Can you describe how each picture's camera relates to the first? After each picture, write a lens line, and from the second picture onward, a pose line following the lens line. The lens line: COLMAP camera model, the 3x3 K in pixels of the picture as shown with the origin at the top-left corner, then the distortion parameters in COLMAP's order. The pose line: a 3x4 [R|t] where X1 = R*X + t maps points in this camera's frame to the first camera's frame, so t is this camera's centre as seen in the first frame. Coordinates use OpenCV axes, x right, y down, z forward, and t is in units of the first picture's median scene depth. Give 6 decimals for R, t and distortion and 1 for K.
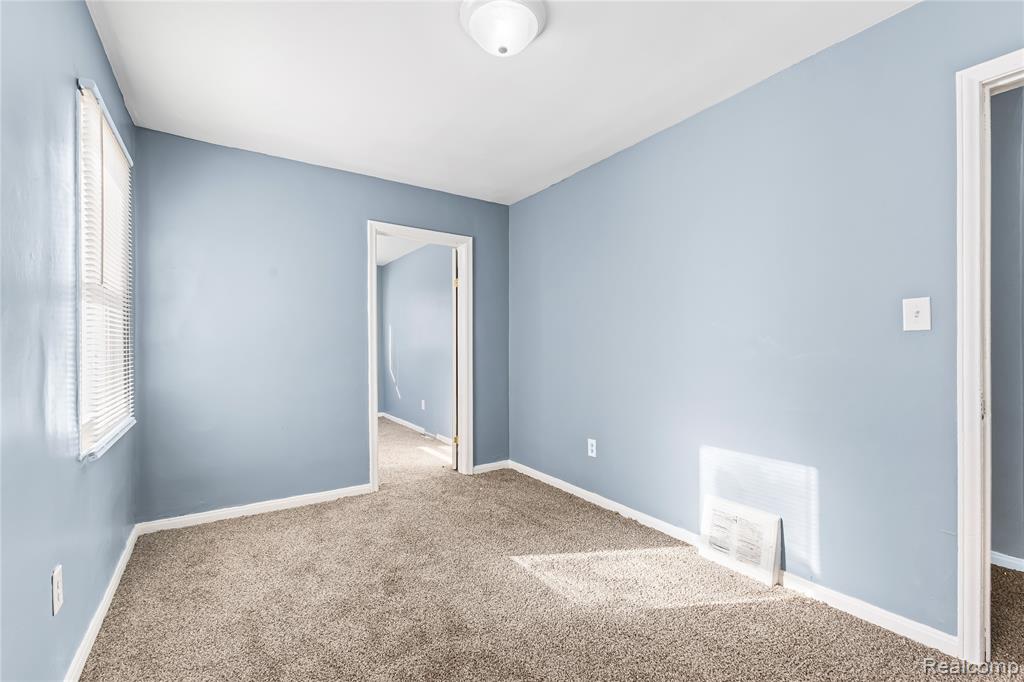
lens RADIAL K [[442.4, 0, 516.3], [0, 442.4, 345.2], [0, 0, 1]] dist [0.007332, -0.002014]
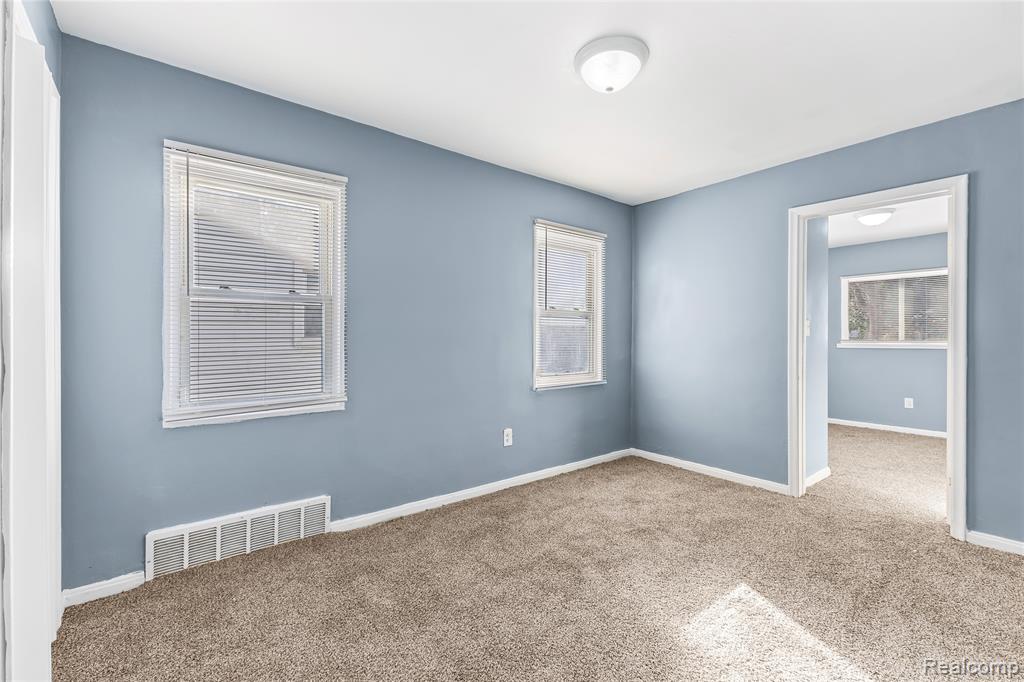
lens RADIAL K [[442.4, 0, 512.7], [0, 442.4, 338.6], [0, 0, 1]] dist [0.007332, -0.002014]
pose [[0.085530, 0.007995, -0.996304, 0.815009], [-0.002701, 0.999966, 0.007792, -0.016995], [0.996332, 0.002024, 0.085549, 0.457933]]
